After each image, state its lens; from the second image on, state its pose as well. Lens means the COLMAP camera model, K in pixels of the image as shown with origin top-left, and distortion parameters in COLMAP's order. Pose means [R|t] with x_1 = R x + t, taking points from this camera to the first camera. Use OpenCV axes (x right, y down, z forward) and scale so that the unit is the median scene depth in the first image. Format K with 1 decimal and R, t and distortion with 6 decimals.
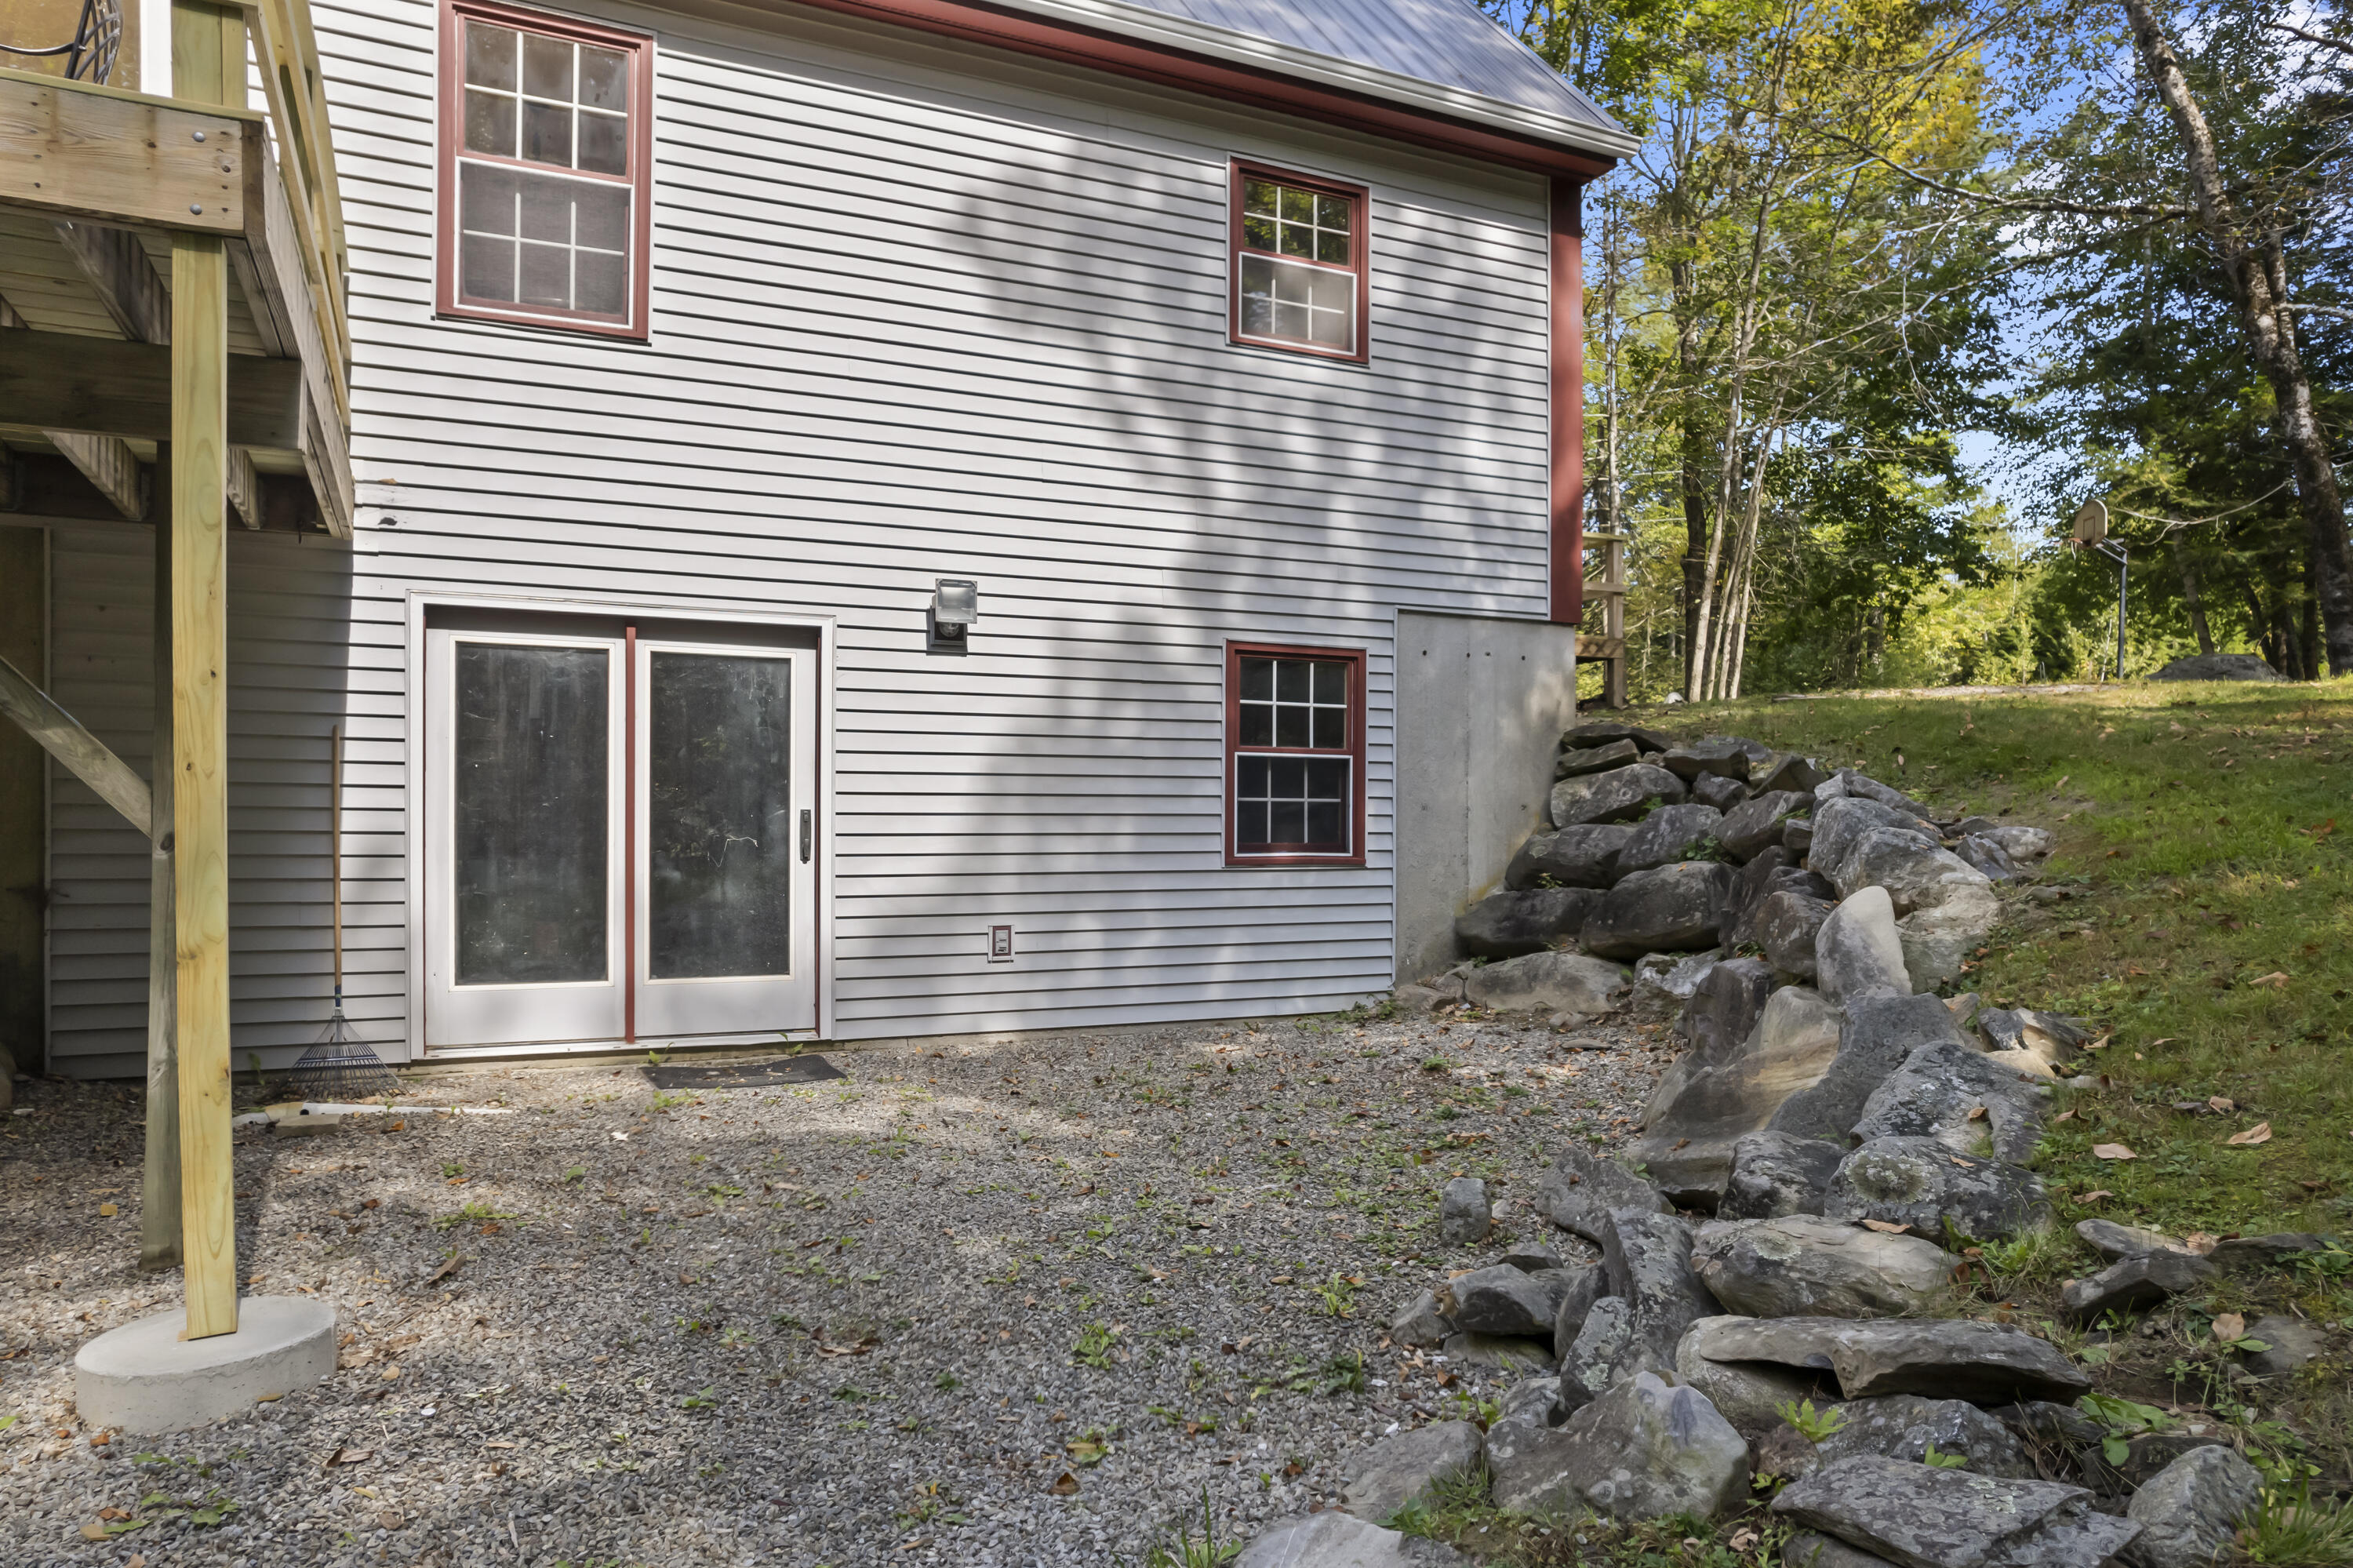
lens RADIAL K [[1498.7, 0, 1160.2], [0, 1498.7, 837.8], [0, 0, 1]] dist [-0.067422, 0.050811]
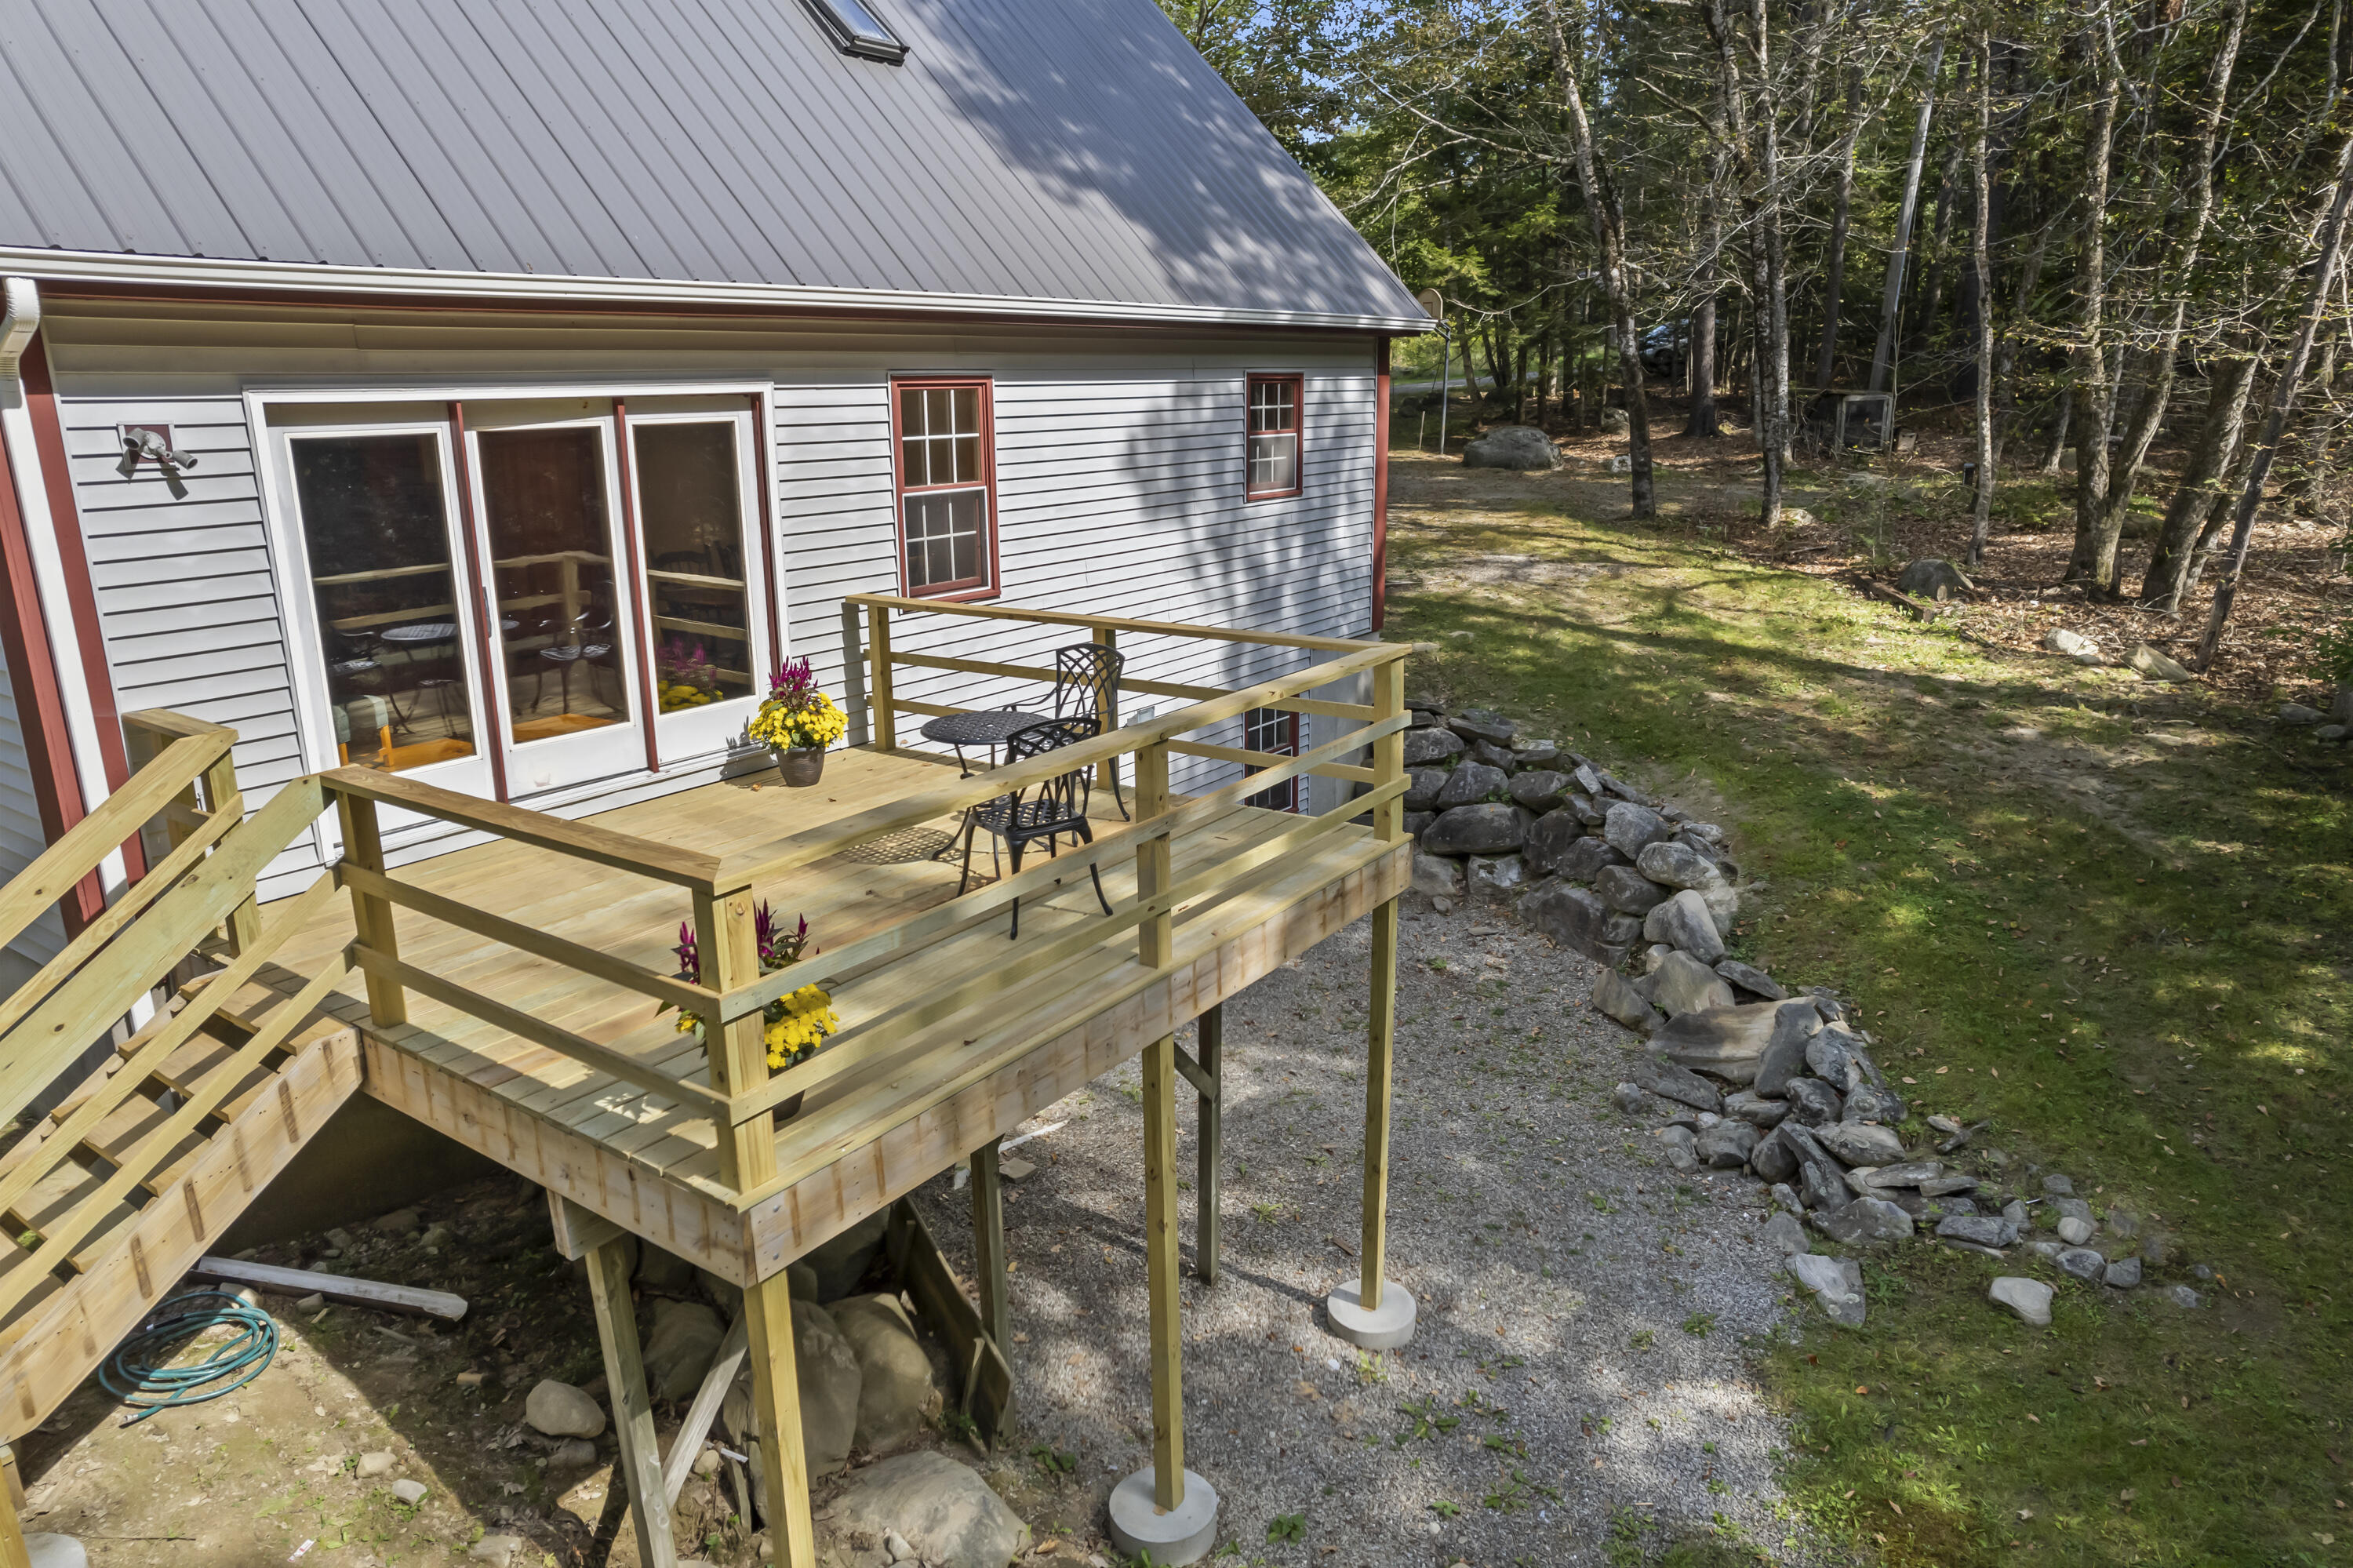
lens RADIAL K [[1498.7, 0, 1181.2], [0, 1498.7, 792.0], [0, 0, 1]] dist [-0.067422, 0.050811]
pose [[0.868570, -0.143621, 0.474299, -0.735470], [0.017186, 0.965238, 0.260808, -0.423888], [-0.495268, -0.218379, 0.840845, -0.290192]]
